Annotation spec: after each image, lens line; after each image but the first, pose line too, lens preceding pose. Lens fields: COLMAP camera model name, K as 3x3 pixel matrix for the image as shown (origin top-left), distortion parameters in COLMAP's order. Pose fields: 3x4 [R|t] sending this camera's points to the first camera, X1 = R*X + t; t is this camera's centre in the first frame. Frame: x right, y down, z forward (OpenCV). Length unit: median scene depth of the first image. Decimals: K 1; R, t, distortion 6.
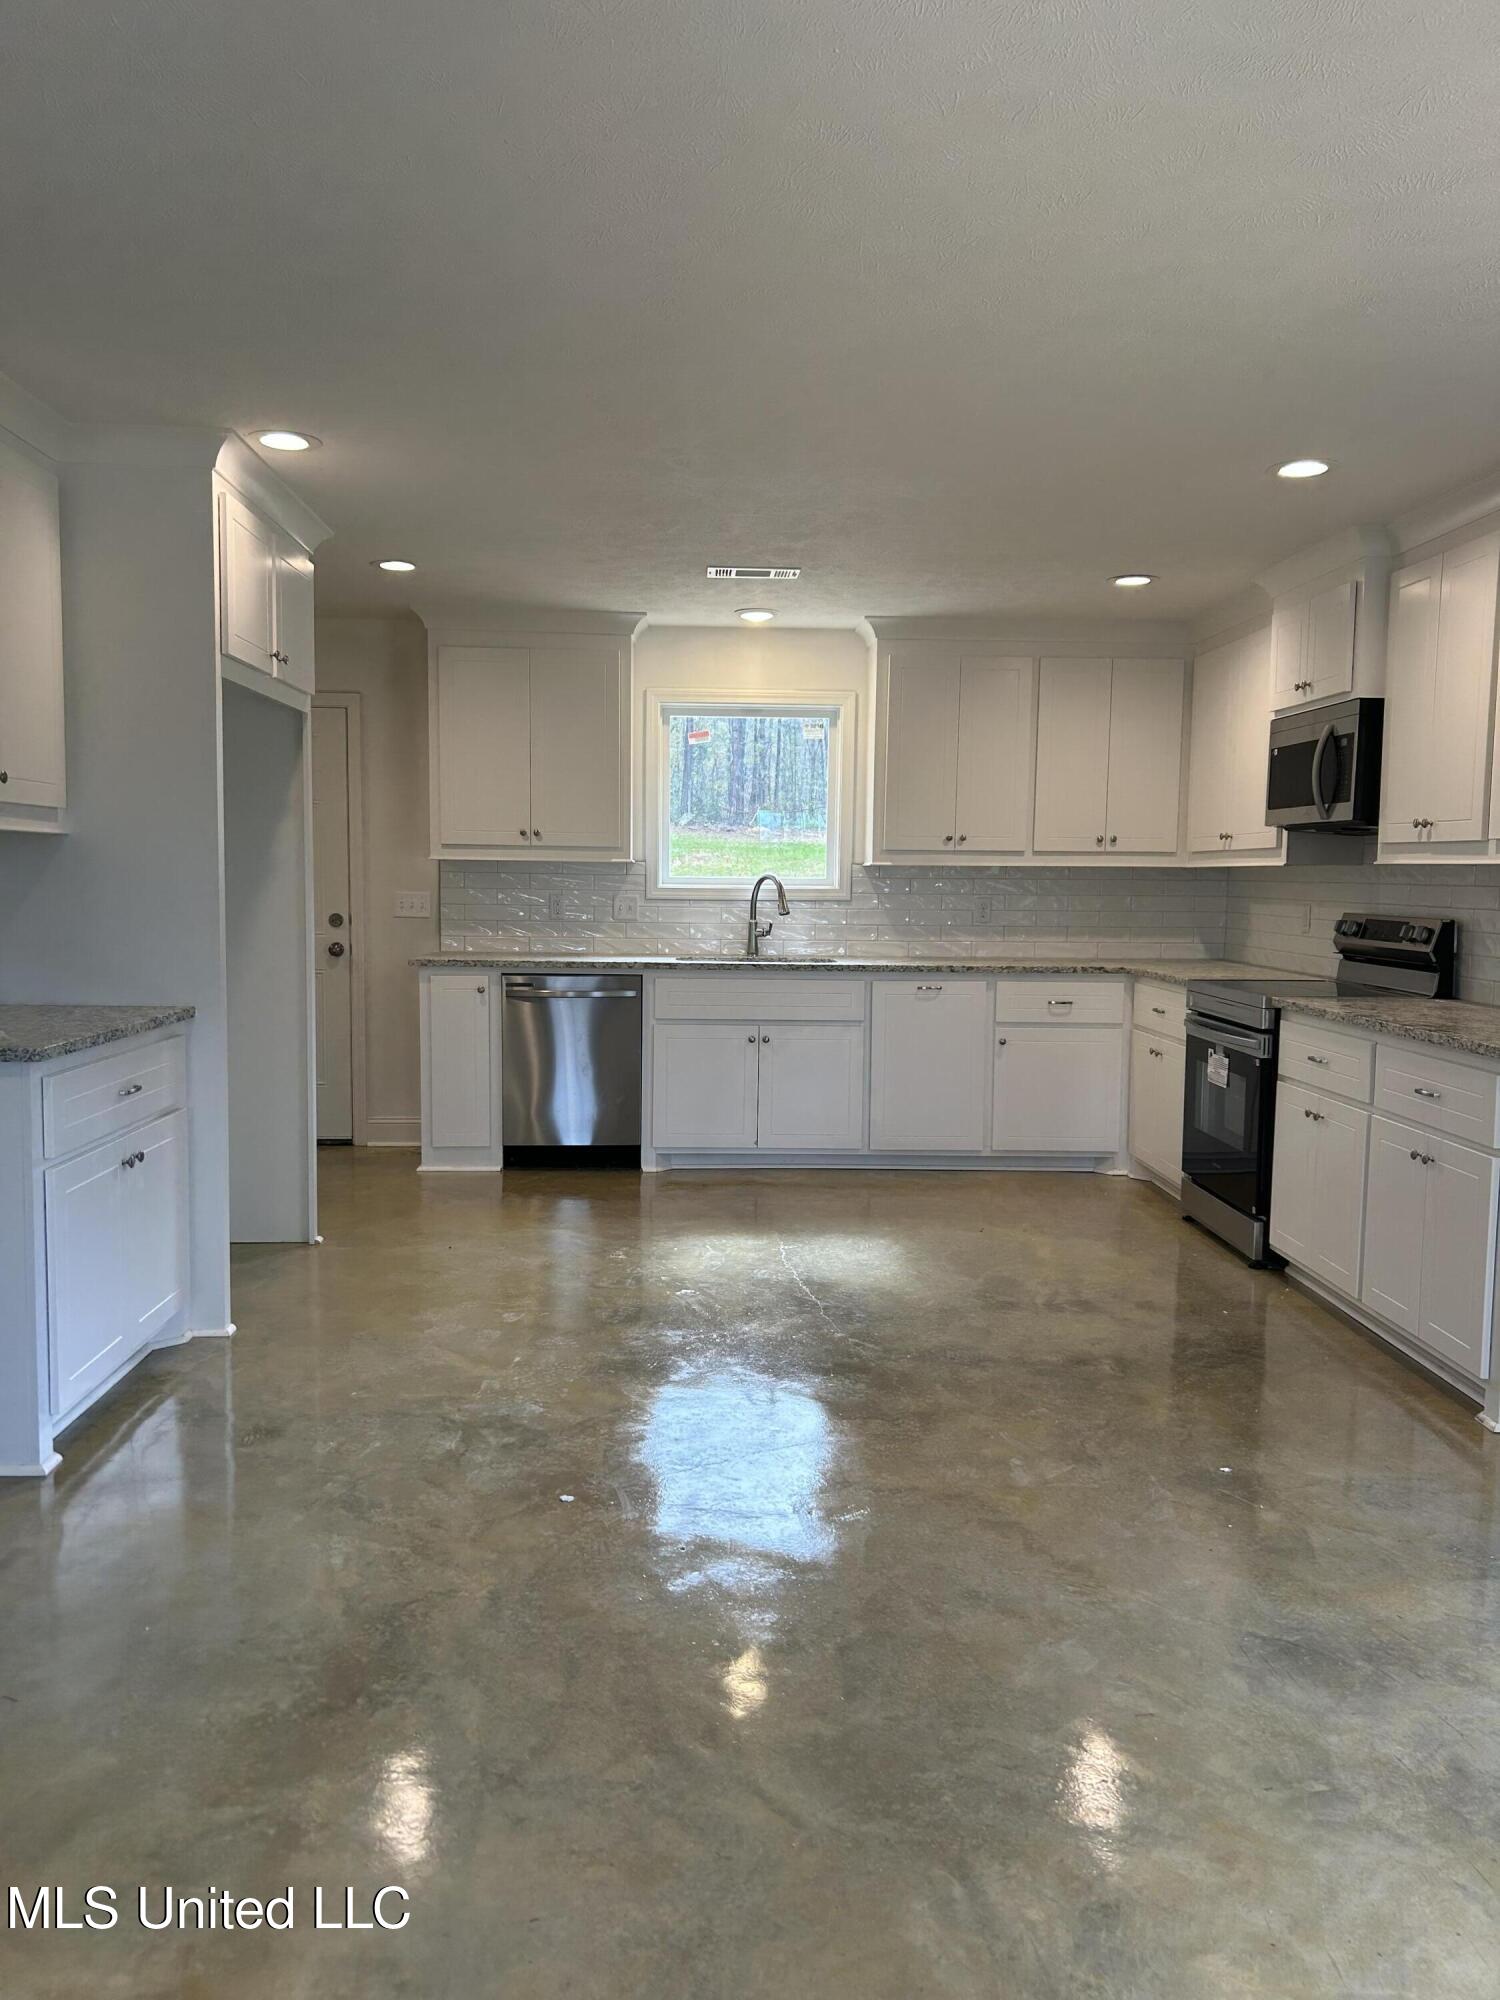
lens RADIAL K [[1485.0, 0, 750.0], [0, 1485.0, 1000.0], [0, 0, 1]] dist [0.037207, -0.056435]
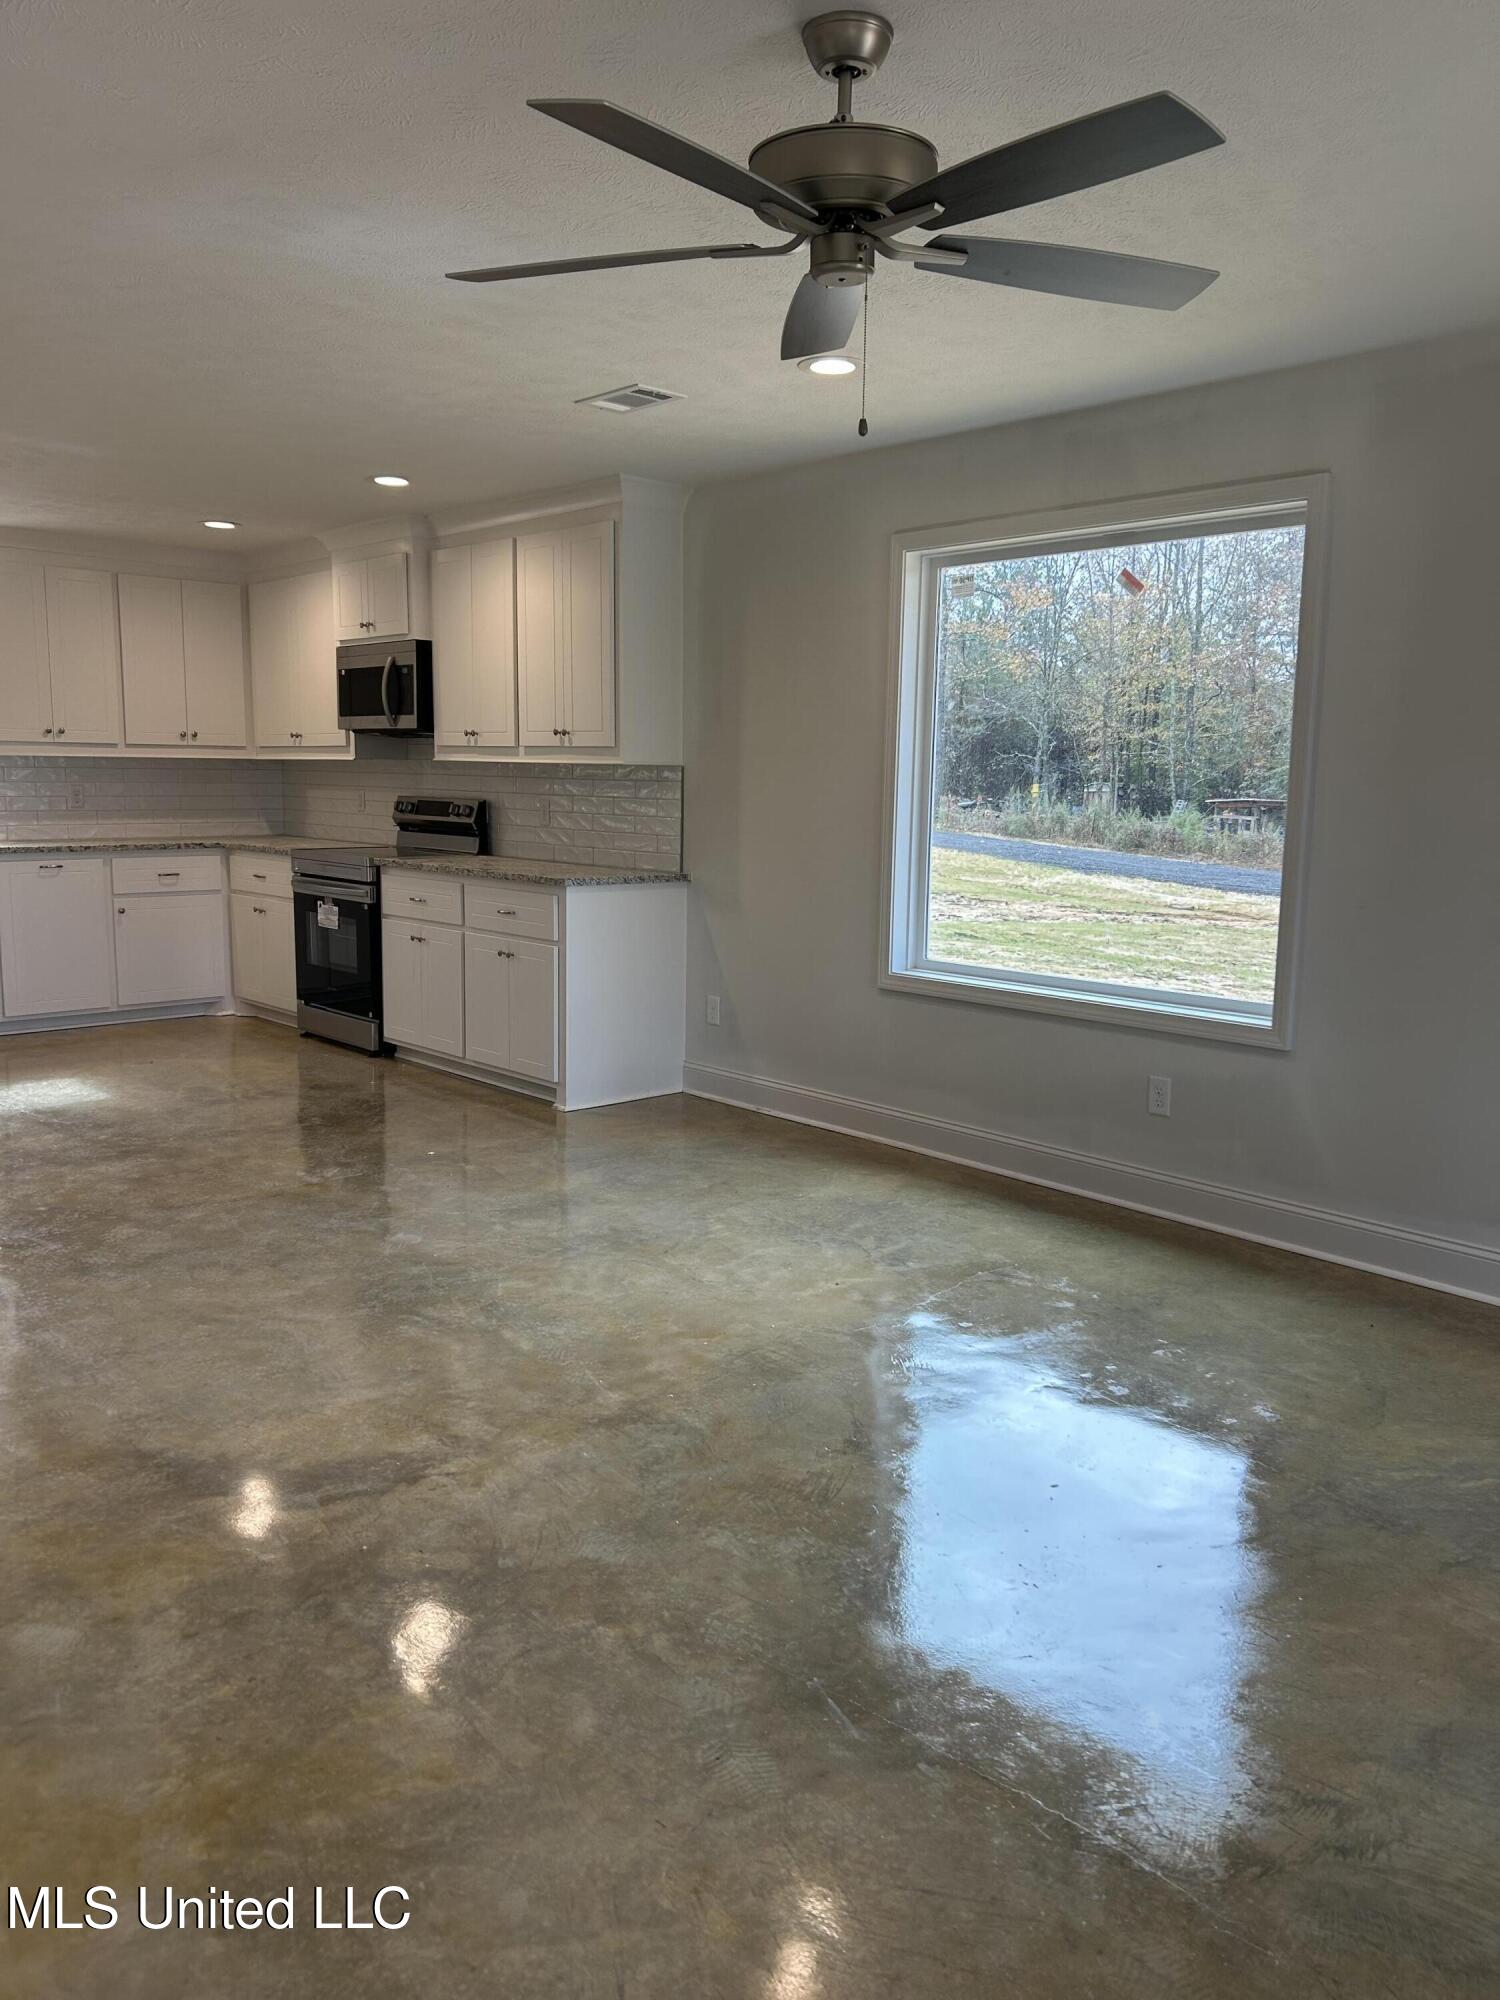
lens RADIAL K [[1541.3, 0, 746.4], [0, 1541.3, 989.5], [0, 0, 1]] dist [0.097235, -0.078311]
pose [[0.759749, -0.096275, 0.643049, -0.253799], [0.054672, 0.994934, 0.084364, 0.013413], [-0.647914, -0.028939, 0.761164, -0.247703]]
